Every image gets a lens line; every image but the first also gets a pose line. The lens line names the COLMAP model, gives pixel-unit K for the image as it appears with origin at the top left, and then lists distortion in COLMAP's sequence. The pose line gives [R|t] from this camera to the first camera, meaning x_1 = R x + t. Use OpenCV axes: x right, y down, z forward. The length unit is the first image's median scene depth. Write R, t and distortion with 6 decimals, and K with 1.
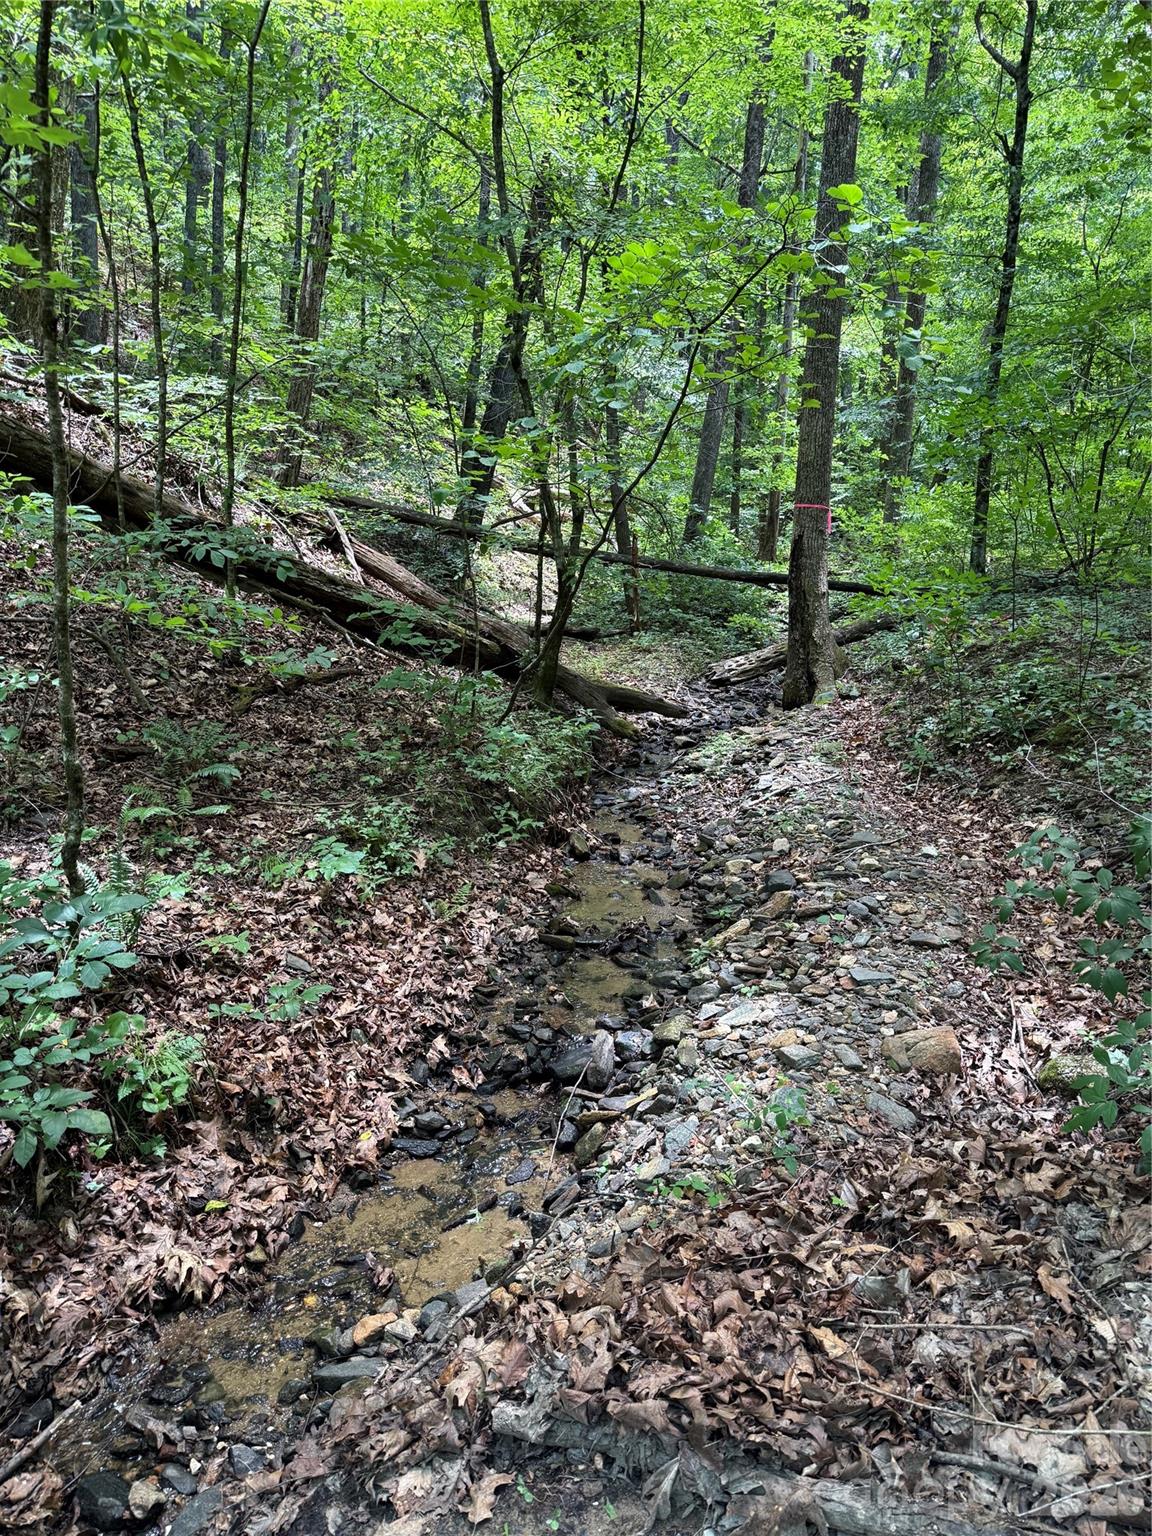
lens RADIAL K [[1222.1, 0, 576.0], [0, 1222.1, 768.0], [0, 0, 1]] dist [-0.000987, -0.000144]
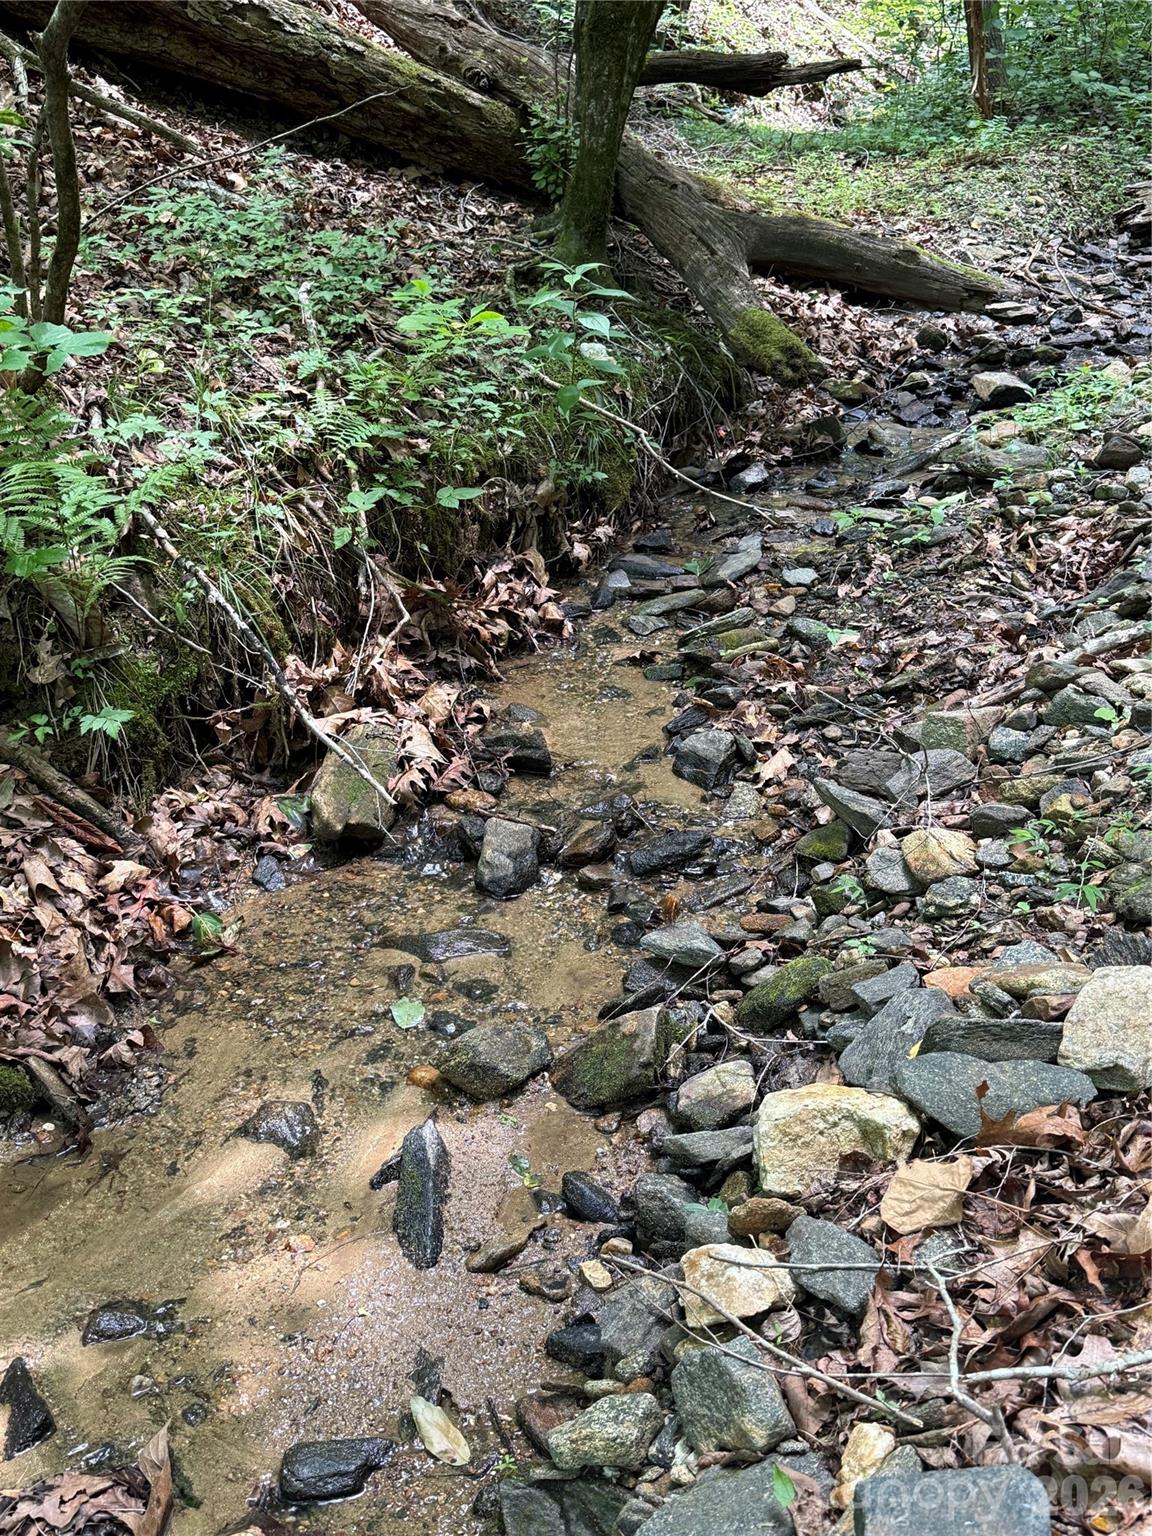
lens RADIAL K [[1549.9, 0, 576.0], [0, 1549.9, 768.0], [0, 0, 1]] dist [0.246606, -0.560474]
pose [[0.963671, 0.077706, -0.255539, 0.090013], [-0.022380, 0.976871, 0.212654, -0.008643], [0.266153, -0.199209, 0.943121, 0.478307]]
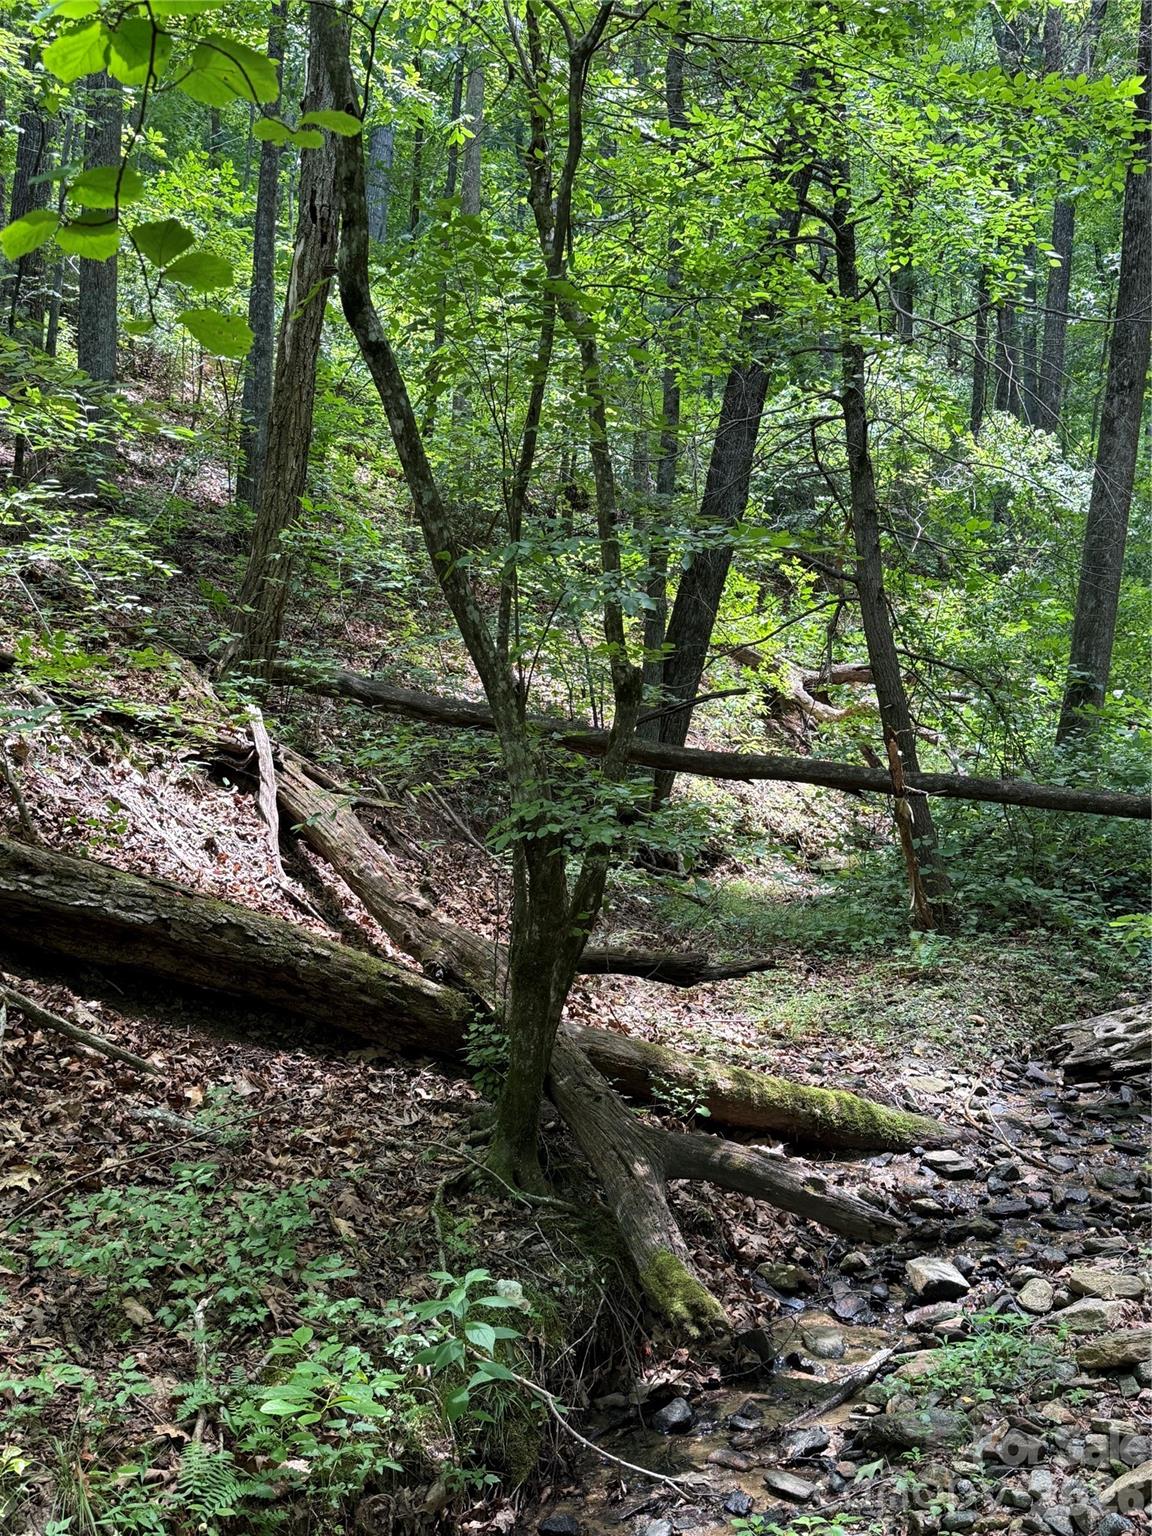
lens RADIAL K [[1549.9, 0, 576.0], [0, 1549.9, 768.0], [0, 0, 1]] dist [0.246606, -0.560474]
pose [[0.958353, -0.043855, -0.282199, 0.116730], [-0.012367, 0.980839, -0.194426, -0.069189], [0.285318, 0.189819, 0.939448, 0.473854]]
